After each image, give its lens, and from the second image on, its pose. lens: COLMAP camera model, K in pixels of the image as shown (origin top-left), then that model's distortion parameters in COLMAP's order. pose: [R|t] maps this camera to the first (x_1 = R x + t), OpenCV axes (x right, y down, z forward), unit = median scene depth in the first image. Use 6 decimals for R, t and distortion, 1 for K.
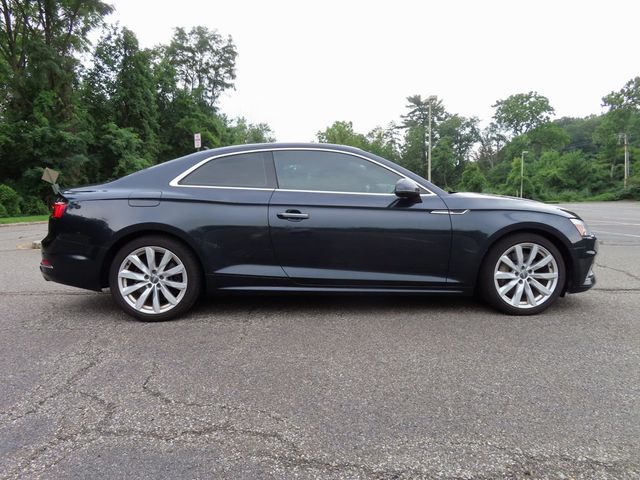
lens RADIAL K [[454.0, 0, 317.6], [0, 454.0, 239.2], [0, 0, 1]] dist [-0.016538, 0.010880]
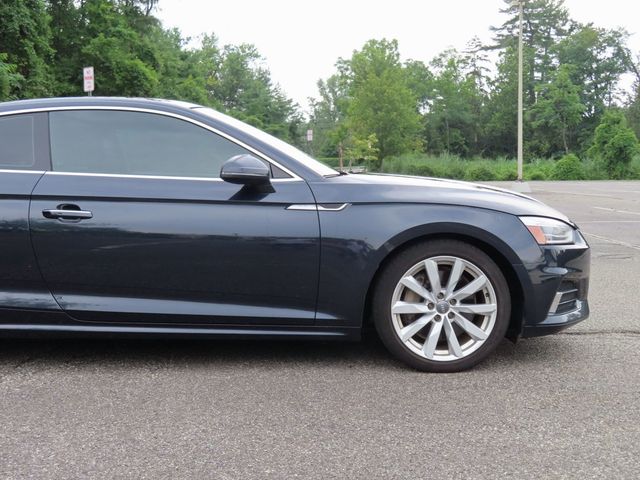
lens RADIAL K [[795.8, 0, 319.5], [0, 795.8, 240.0], [0, 0, 1]] dist [0.005620, 0.000000]
pose [[0.999310, -0.000972, -0.037122, 0.312383], [0.000729, 0.999978, -0.006559, -0.006311], [0.037128, 0.006527, 0.999289, -0.096031]]
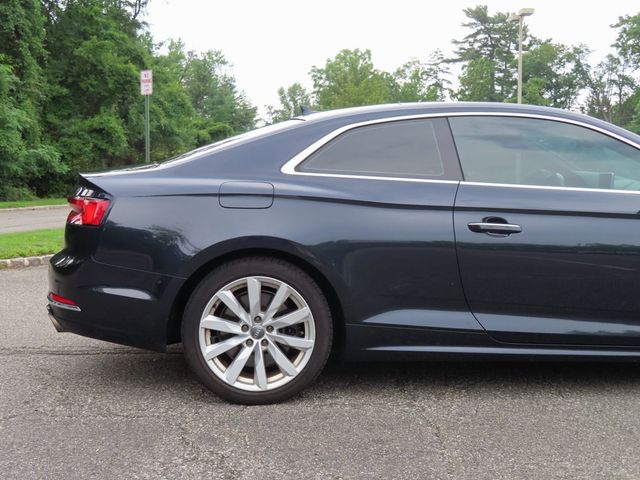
lens RADIAL K [[795.8, 0, 312.9], [0, 795.8, 236.0], [0, 0, 1]] dist [0.005620, 0.000000]
pose [[0.999813, 0.012306, 0.014913, -0.282969], [-0.011972, 0.999681, -0.022225, -0.012746], [-0.015181, 0.022042, 0.999642, -0.034471]]
